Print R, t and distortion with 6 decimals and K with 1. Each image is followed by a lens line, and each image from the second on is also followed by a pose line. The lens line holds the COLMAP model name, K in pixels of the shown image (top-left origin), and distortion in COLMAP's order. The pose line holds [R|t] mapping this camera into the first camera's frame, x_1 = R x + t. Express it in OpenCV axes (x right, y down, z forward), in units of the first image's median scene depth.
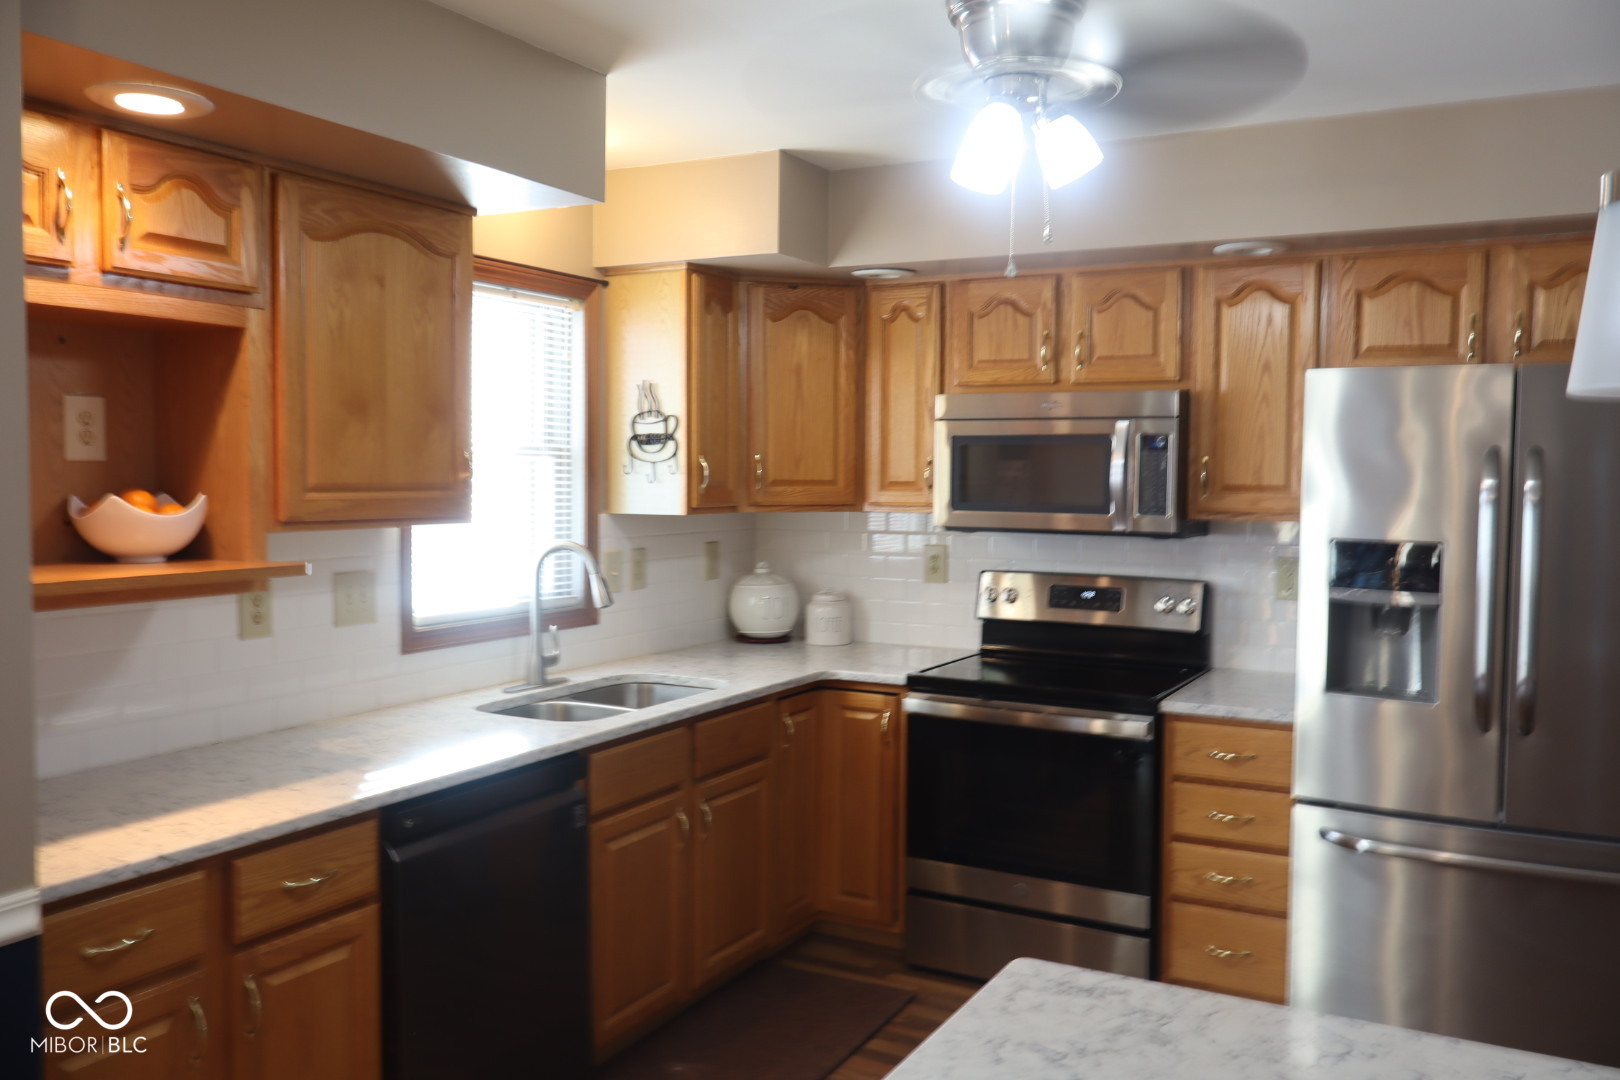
lens RADIAL K [[1354.8, 0, 810.0], [0, 1354.8, 540.0], [0, 0, 1]] dist [0.001521, -0.010568]
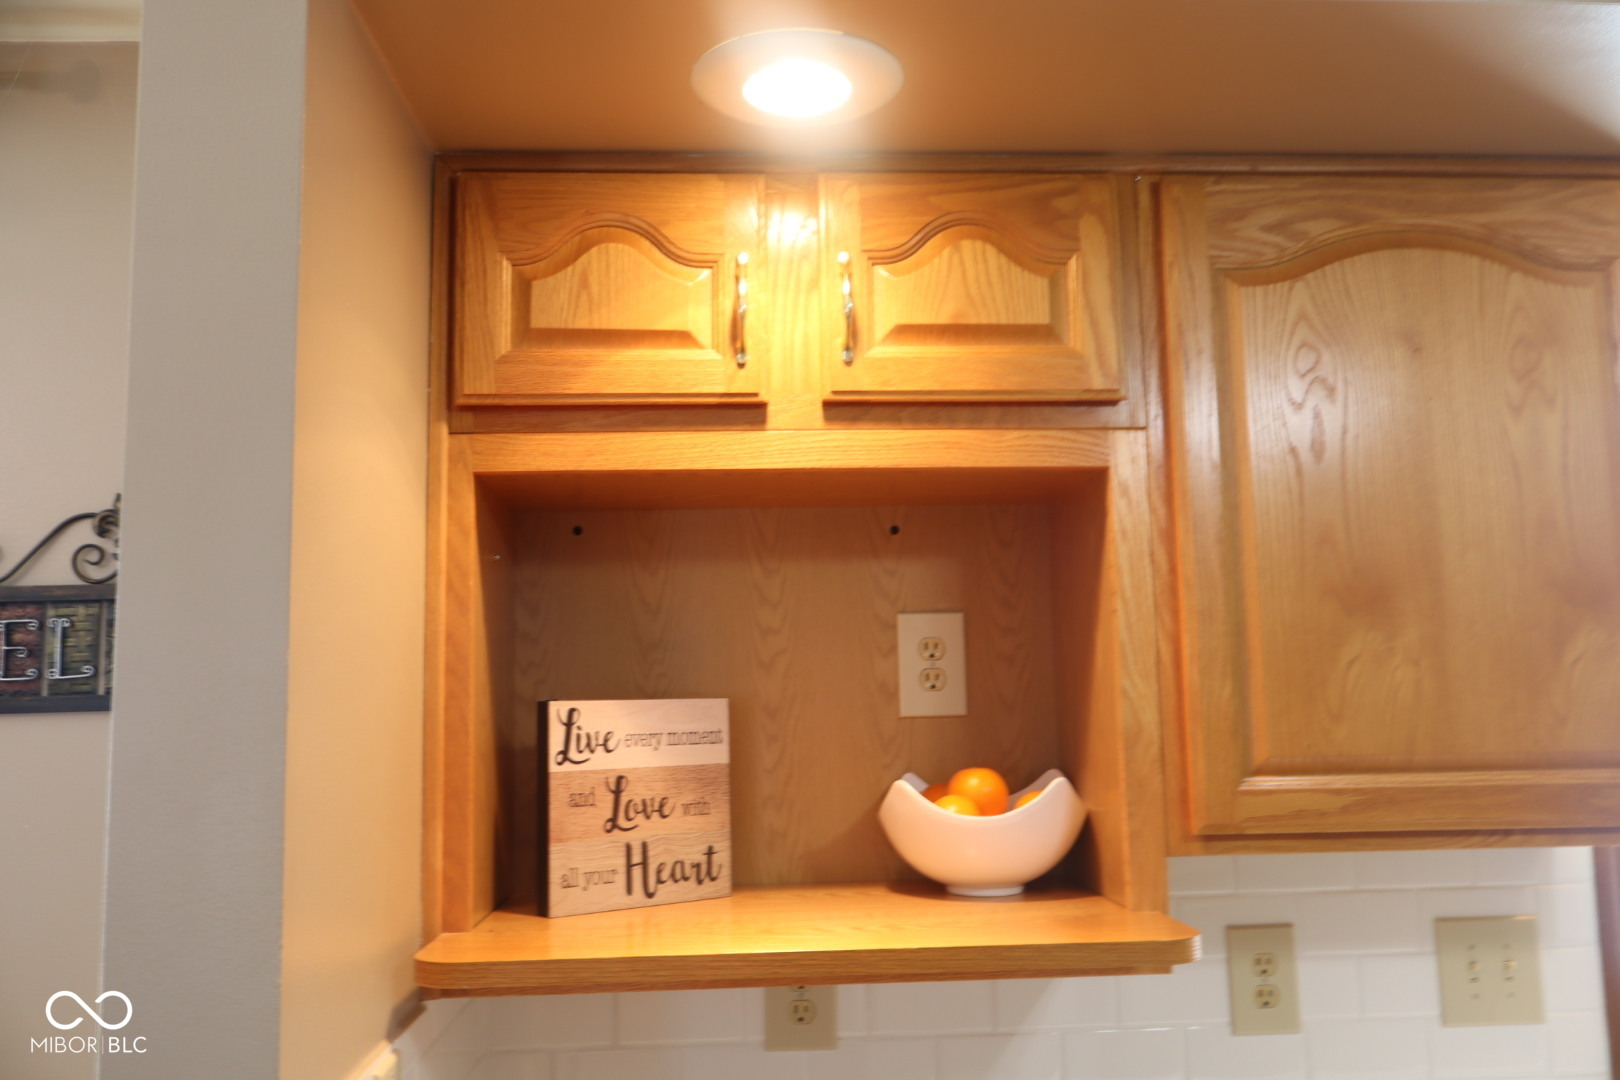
lens RADIAL K [[1354.8, 0, 810.0], [0, 1354.8, 540.0], [0, 0, 1]] dist [0.001521, -0.010568]
pose [[0.531695, -0.111797, -0.839525, -0.029899], [-0.021754, 0.989120, -0.145495, -0.047333], [0.846656, 0.095622, 0.523478, 0.621609]]
